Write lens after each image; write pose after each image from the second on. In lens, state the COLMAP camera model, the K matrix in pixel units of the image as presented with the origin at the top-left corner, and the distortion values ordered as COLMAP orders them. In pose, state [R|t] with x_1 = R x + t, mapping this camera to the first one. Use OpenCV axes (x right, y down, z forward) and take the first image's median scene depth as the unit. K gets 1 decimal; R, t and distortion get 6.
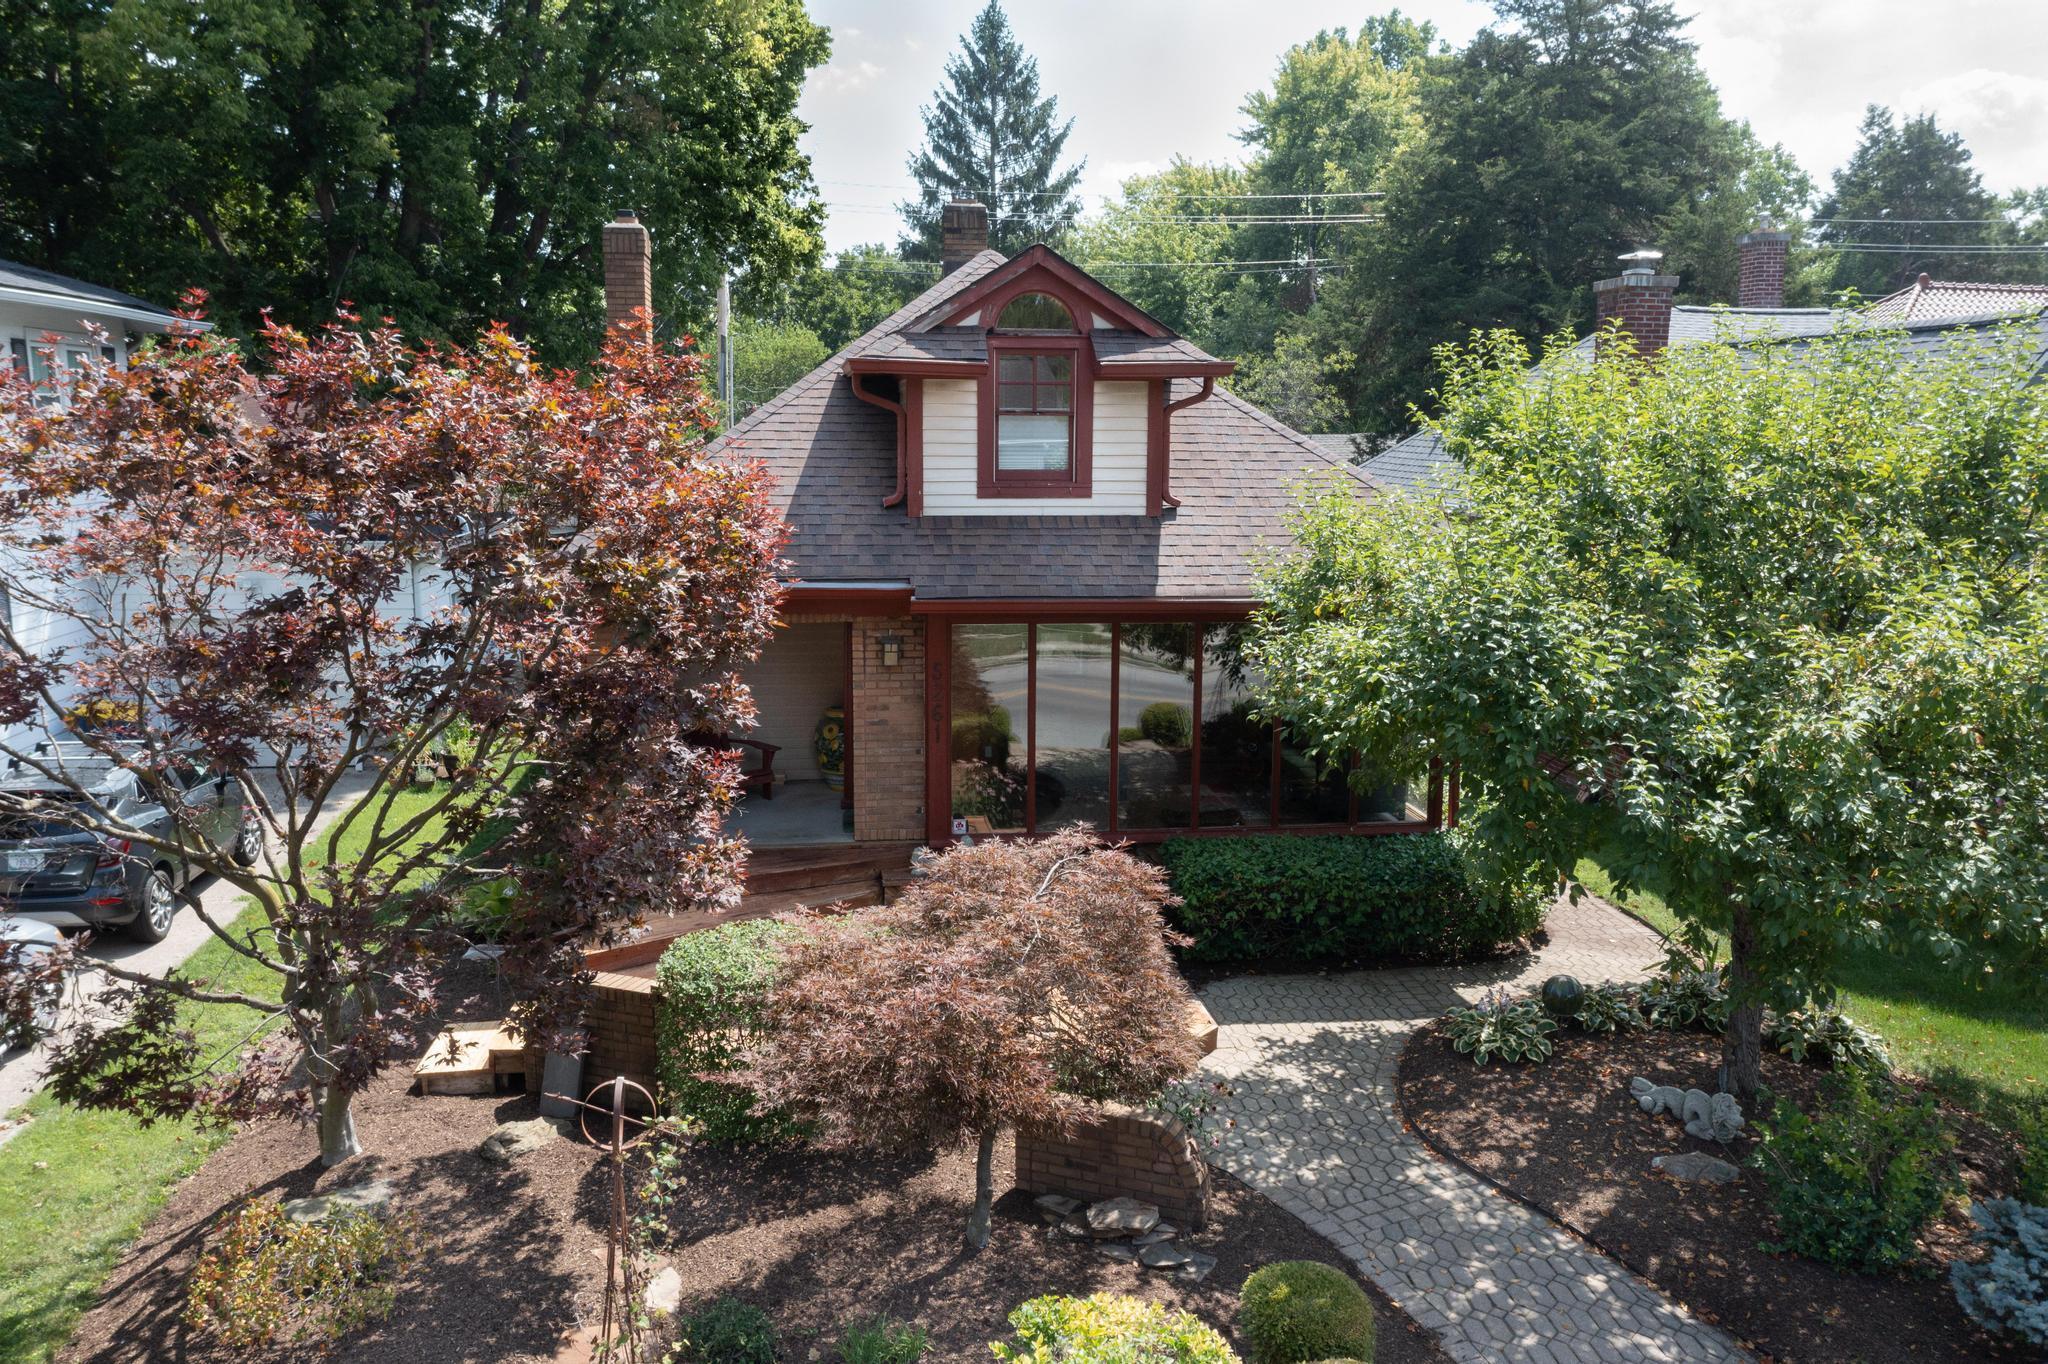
lens RADIAL K [[1612.8, 0, 1018.0], [0, 1612.8, 682.0], [0, 0, 1]] dist [-0.012322, -0.004690]
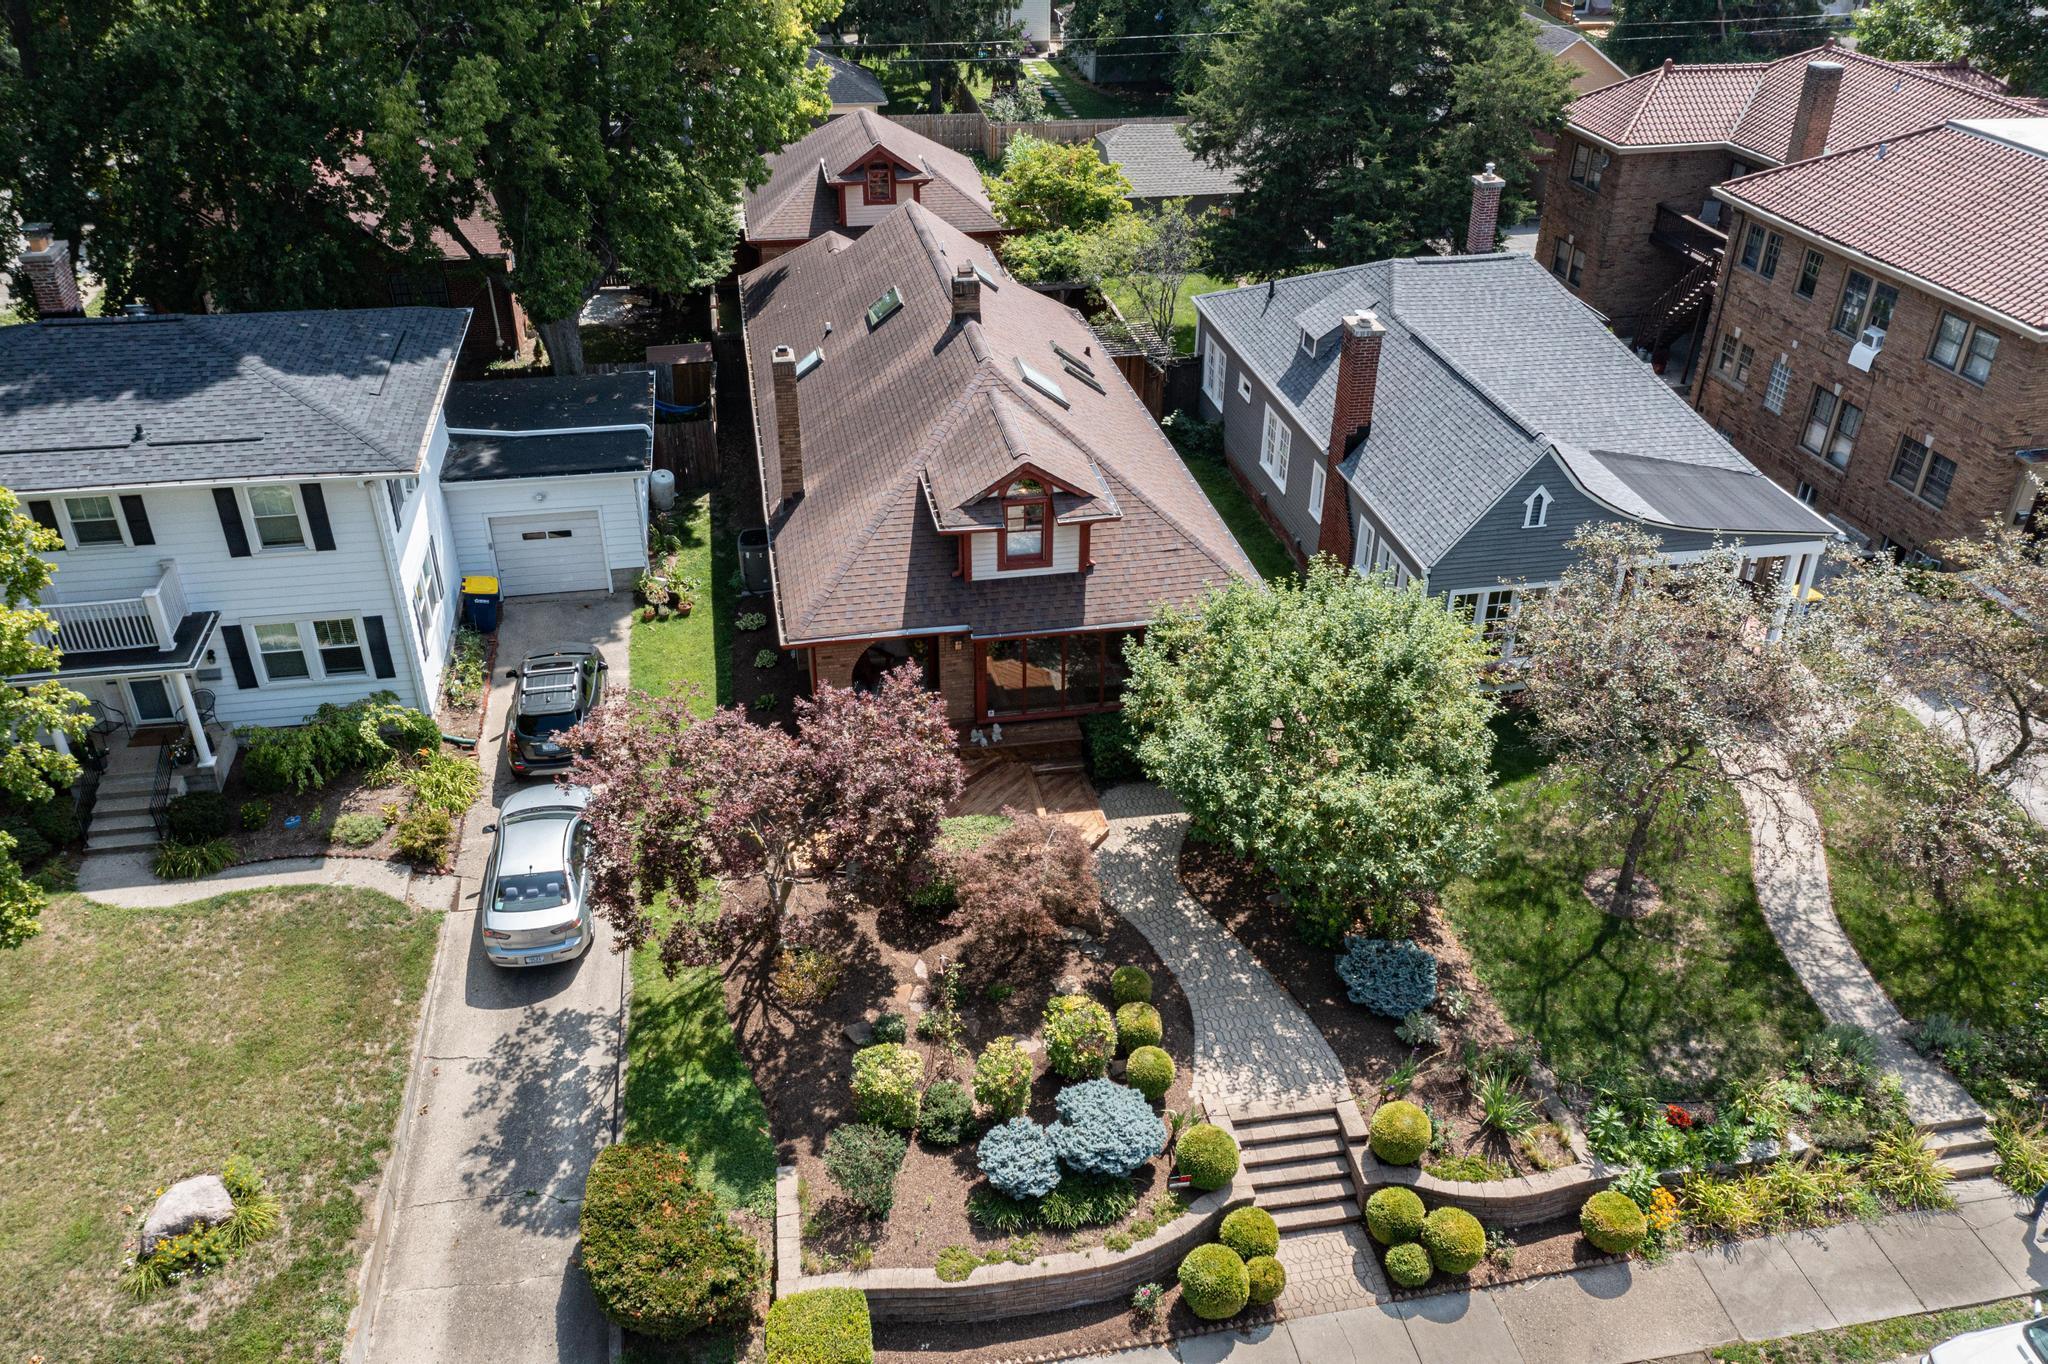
lens RADIAL K [[1612.8, 0, 1025.4], [0, 1612.8, 683.6], [0, 0, 1]] dist [-0.012322, -0.004690]
pose [[0.998110, -0.030992, 0.053060, -0.141024], [0.008862, 0.927069, 0.374786, -1.028208], [-0.060806, -0.373607, 0.925592, -1.319424]]
